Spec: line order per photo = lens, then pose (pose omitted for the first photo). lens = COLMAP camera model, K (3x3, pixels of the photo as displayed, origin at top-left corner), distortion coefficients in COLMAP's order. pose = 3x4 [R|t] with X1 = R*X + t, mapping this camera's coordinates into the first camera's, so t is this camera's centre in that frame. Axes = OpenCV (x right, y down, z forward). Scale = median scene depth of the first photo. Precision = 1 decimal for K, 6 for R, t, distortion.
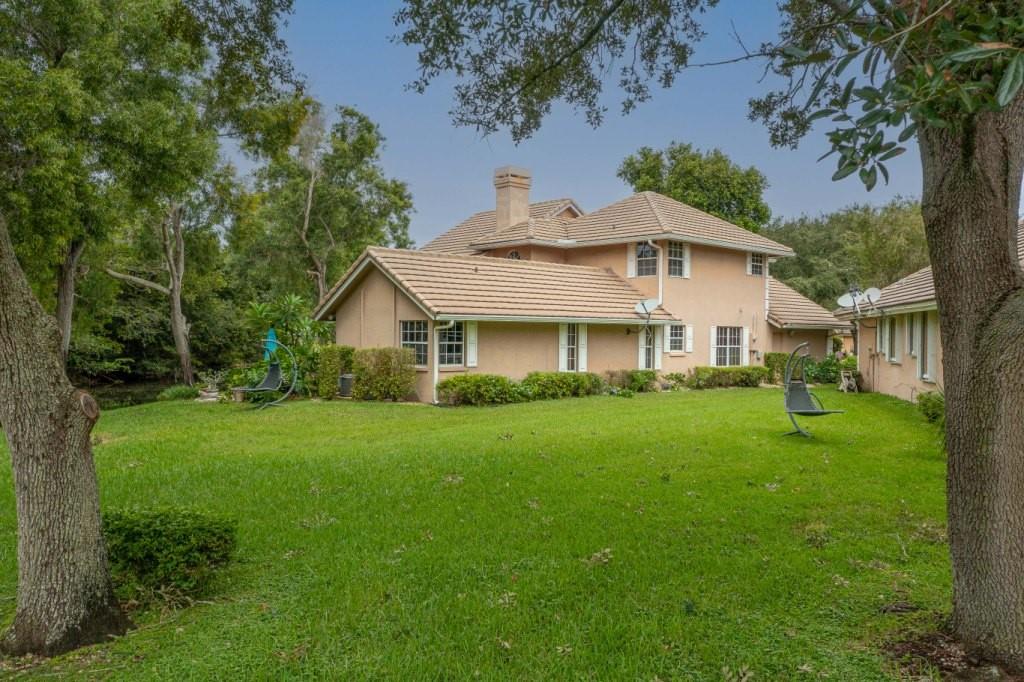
lens RADIAL K [[812.8, 0, 511.4], [0, 812.8, 340.6], [0, 0, 1]] dist [-0.003109, 0.011610]
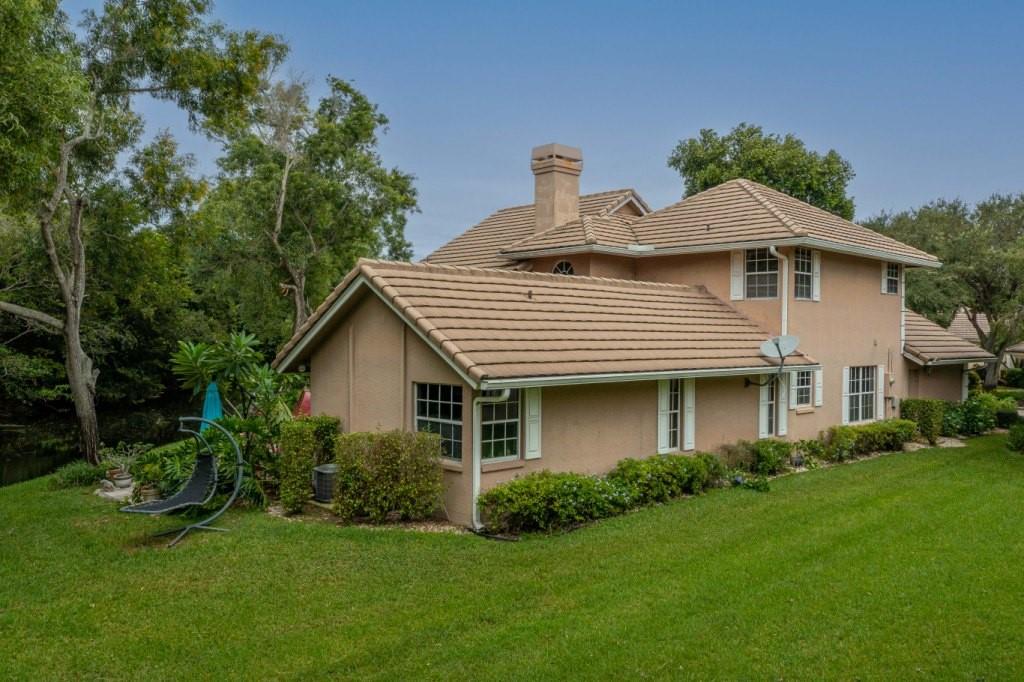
lens RADIAL K [[812.8, 0, 512.6], [0, 812.8, 341.2], [0, 0, 1]] dist [-0.003109, 0.011610]
pose [[0.999918, -0.001394, 0.012729, -0.053459], [0.001392, 0.999999, 0.000240, -0.041495], [-0.012729, -0.000222, 0.999919, 0.296856]]
